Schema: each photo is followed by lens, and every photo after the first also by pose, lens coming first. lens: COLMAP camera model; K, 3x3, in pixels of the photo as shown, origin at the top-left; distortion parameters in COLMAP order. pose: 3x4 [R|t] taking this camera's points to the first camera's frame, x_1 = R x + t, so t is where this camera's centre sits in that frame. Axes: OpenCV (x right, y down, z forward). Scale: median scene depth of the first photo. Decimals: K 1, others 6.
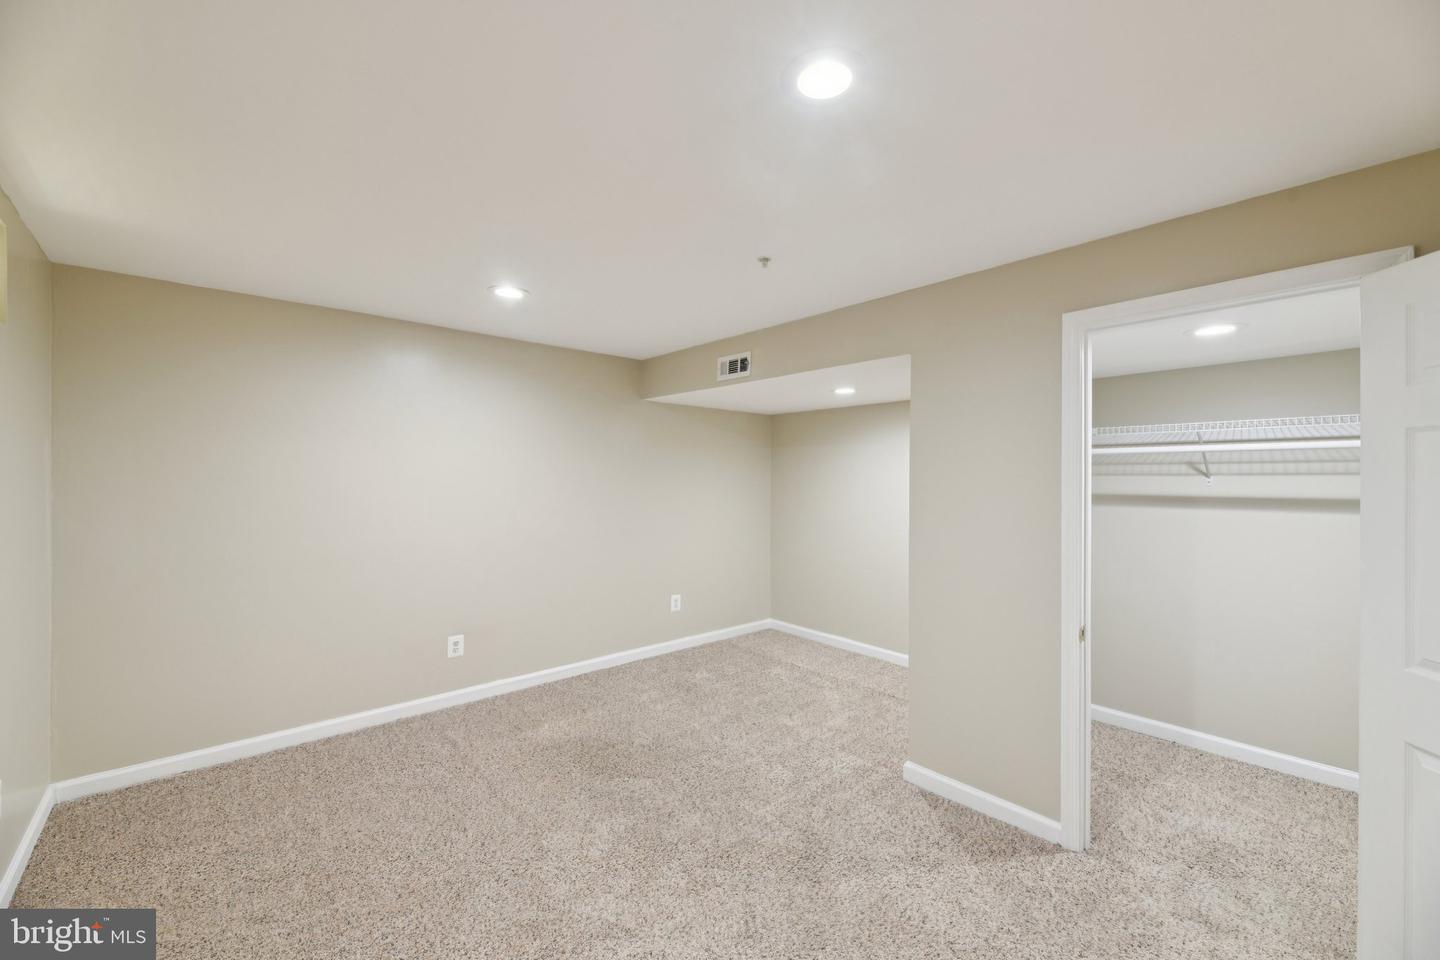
lens RADIAL K [[578.4, 0, 727.2], [0, 578.4, 474.3], [0, 0, 1]] dist [0.015993, -0.008099]
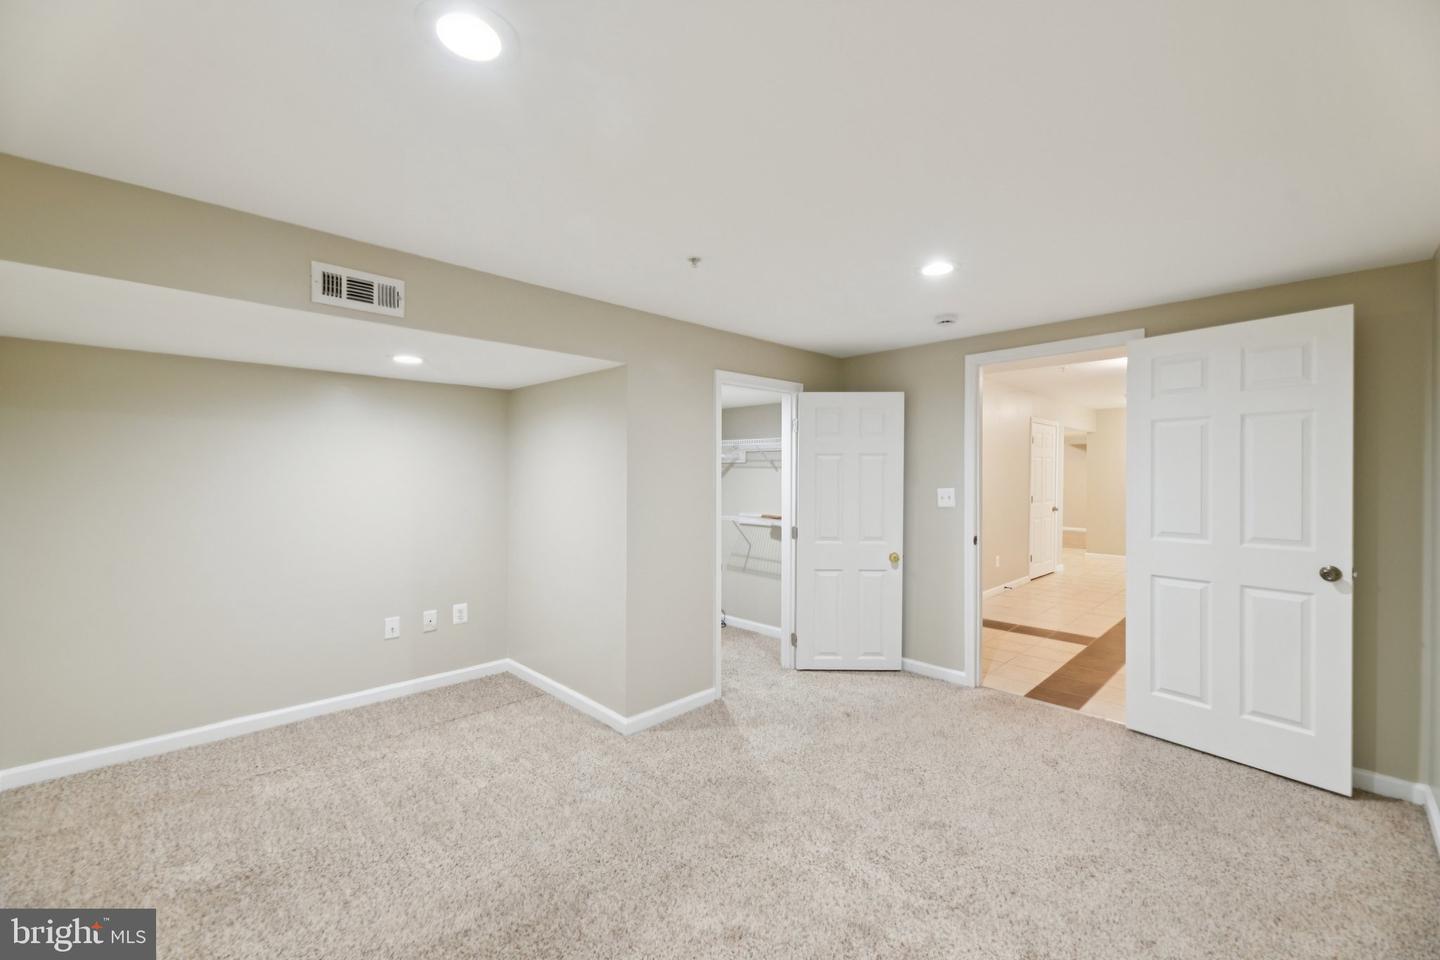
lens RADIAL K [[578.4, 0, 727.2], [0, 578.4, 474.3], [0, 0, 1]] dist [0.015993, -0.008099]
pose [[-0.035723, -0.010048, 0.999311, -0.742625], [0.000427, 0.999949, 0.010070, 0.003370], [-0.999362, 0.000787, -0.035717, 0.755686]]
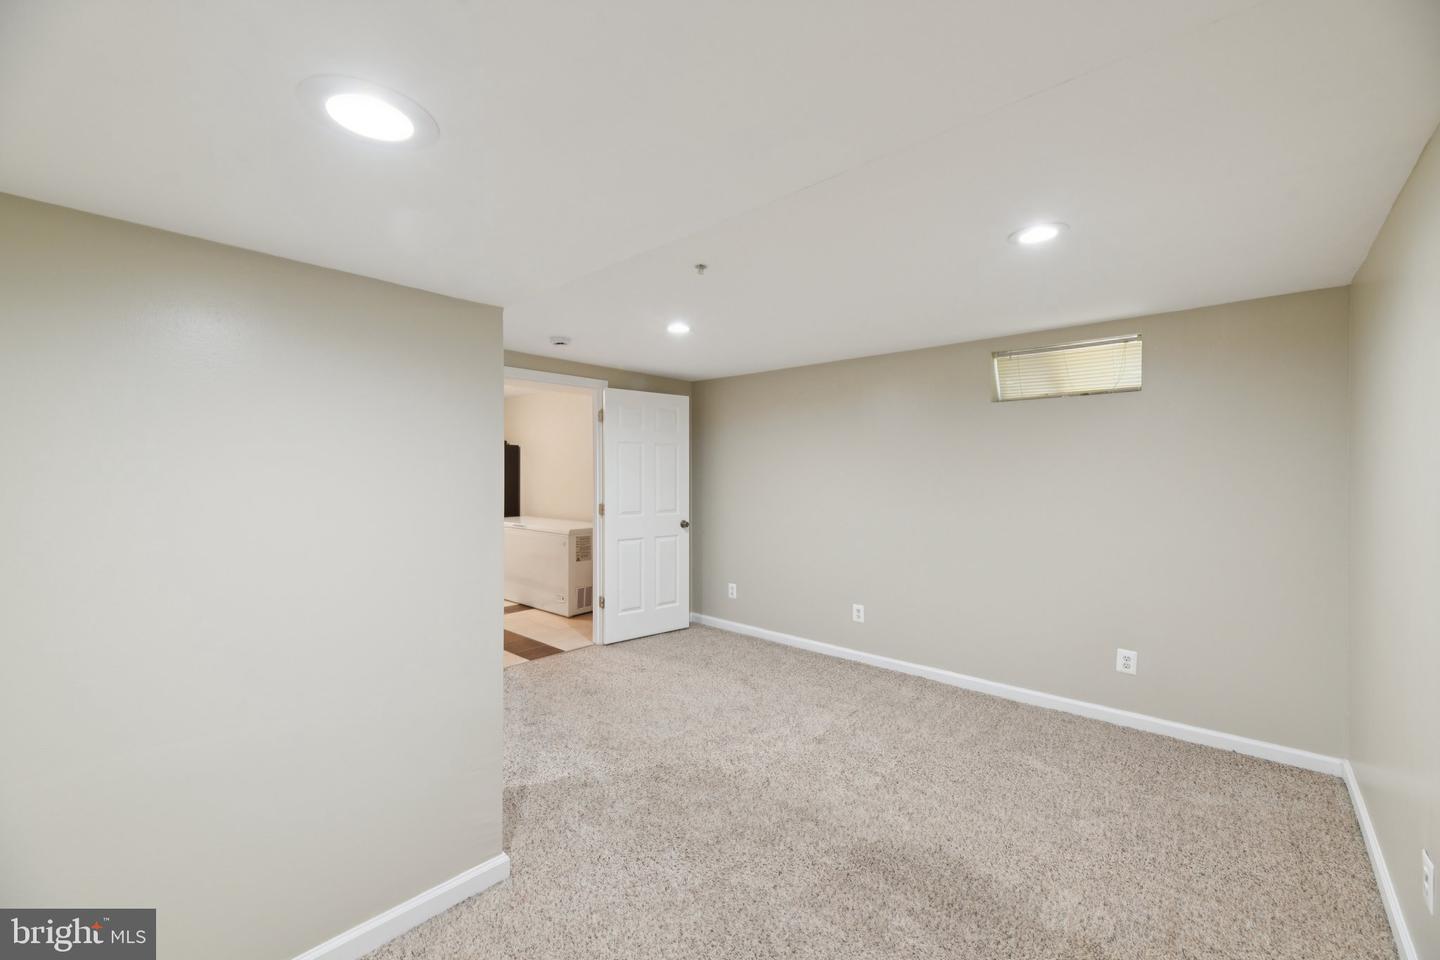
lens RADIAL K [[574.7, 0, 722.9], [0, 574.7, 480.0], [0, 0, 1]] dist [-0.000108, -0.005333]
pose [[-0.996055, -0.009124, -0.088271, 0.104922], [-0.009446, 0.999950, 0.003230, 0.017064], [0.088237, 0.004051, -0.996091, 1.580550]]
